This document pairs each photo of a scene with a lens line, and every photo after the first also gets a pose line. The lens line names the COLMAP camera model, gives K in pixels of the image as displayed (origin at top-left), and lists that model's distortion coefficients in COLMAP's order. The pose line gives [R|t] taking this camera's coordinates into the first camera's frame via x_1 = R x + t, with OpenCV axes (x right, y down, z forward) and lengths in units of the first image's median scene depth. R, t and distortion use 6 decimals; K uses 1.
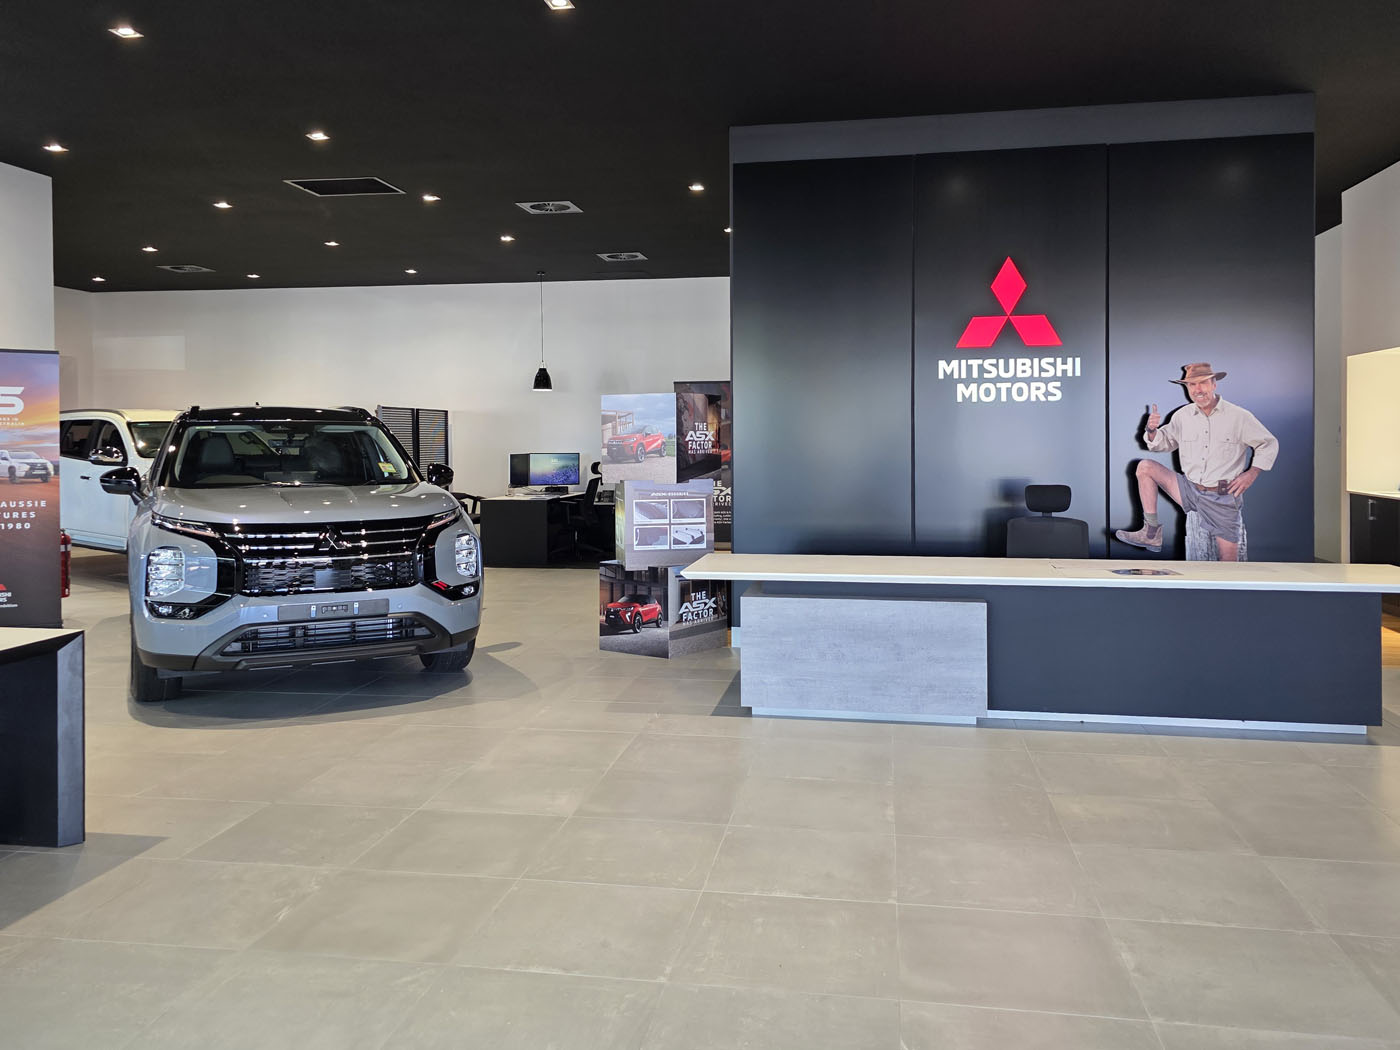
lens RADIAL K [[1135.4, 0, 696.9], [0, 1135.4, 461.2], [0, 0, 1]] dist [0.054129, 0.001329]
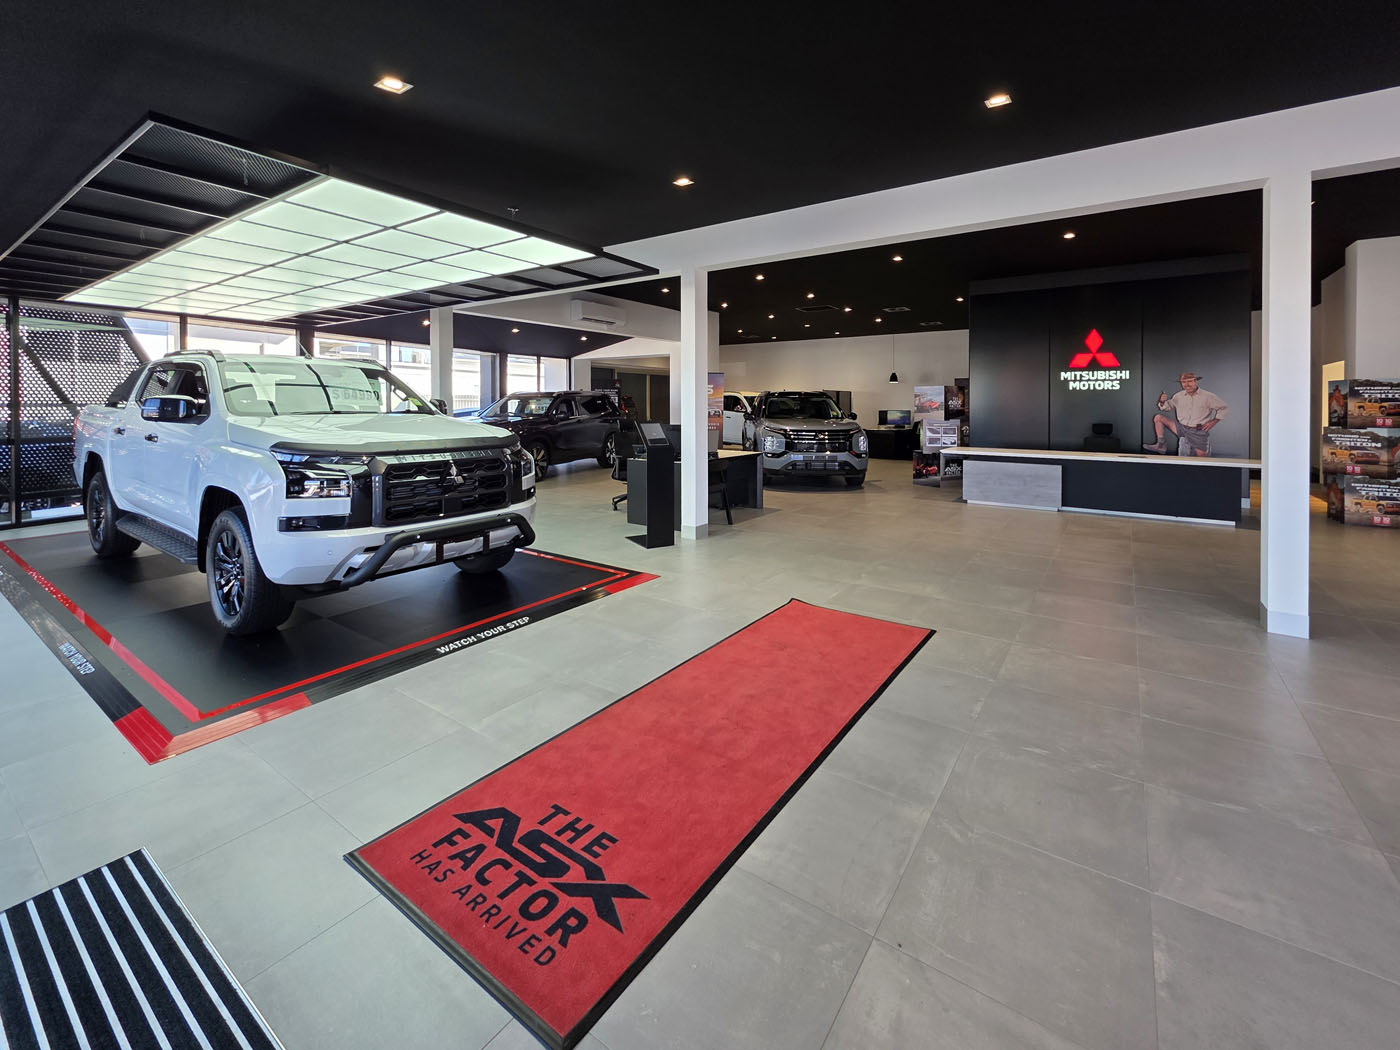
lens RADIAL K [[603.0, 0, 702.7], [0, 603.0, 409.0], [0, 0, 1]] dist [-0.000520, -0.000257]
pose [[0.902034, 0.011666, -0.431508, 0.079288], [-0.016866, 0.999824, -0.008226, 0.012992], [0.431336, 0.014698, 0.902072, -0.489861]]
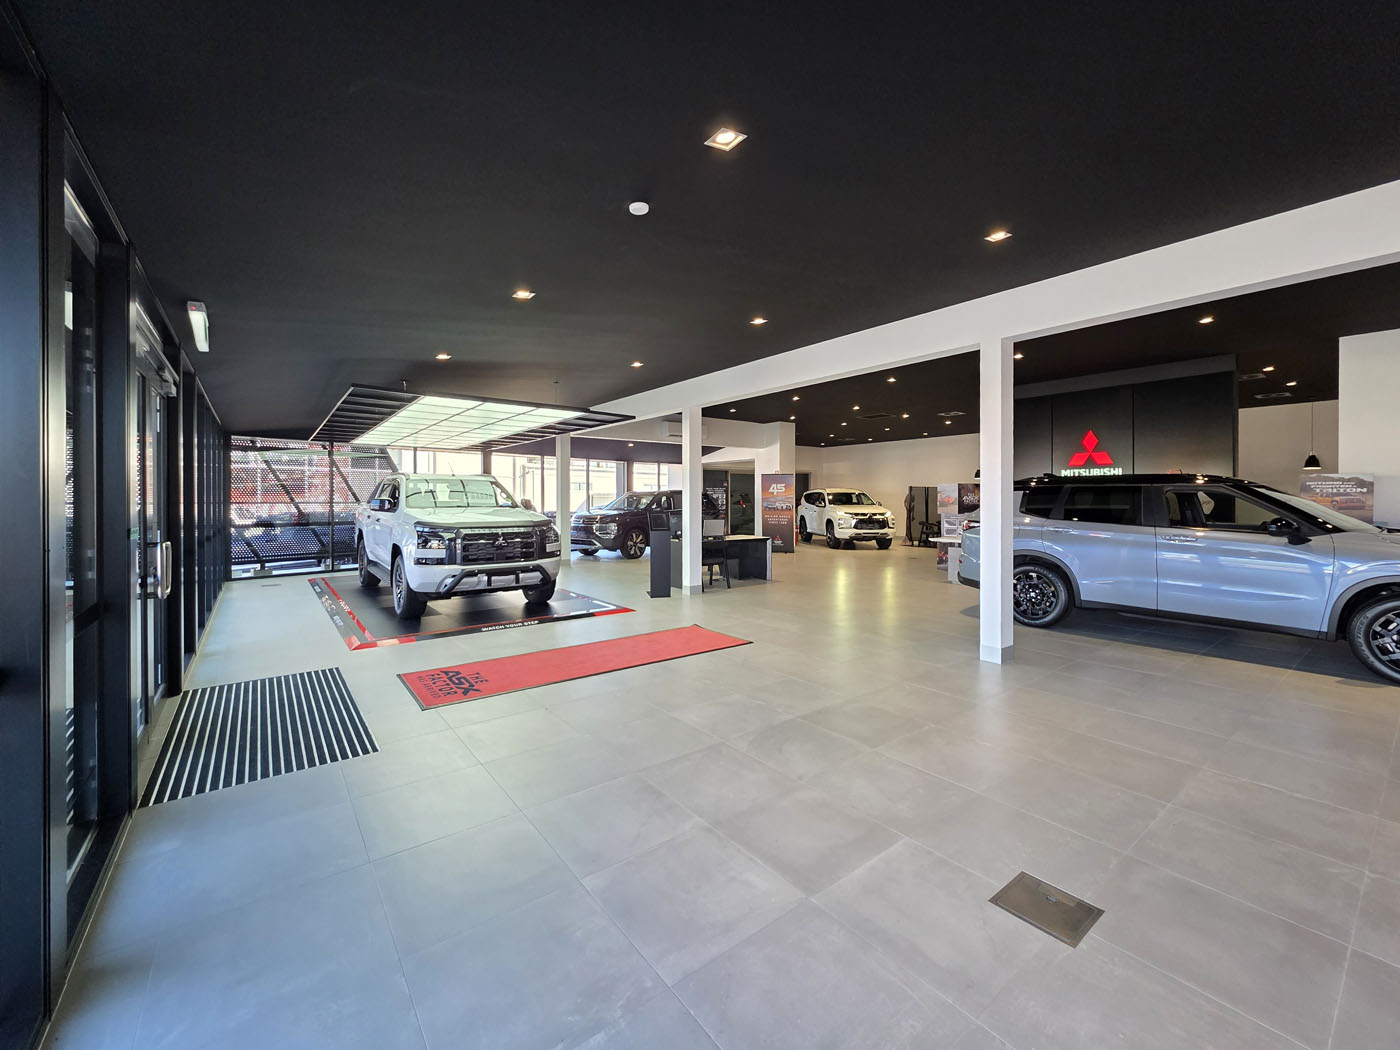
lens RADIAL K [[568.1, 0, 698.8], [0, 568.1, 500.5], [0, 0, 1]] dist [-0.000234, -0.000048]
pose [[0.730967, 0.005695, -0.682389, 0.504594], [-0.016573, 0.999818, -0.009408, 0.008954], [0.682212, 0.018186, 0.730929, -0.558096]]
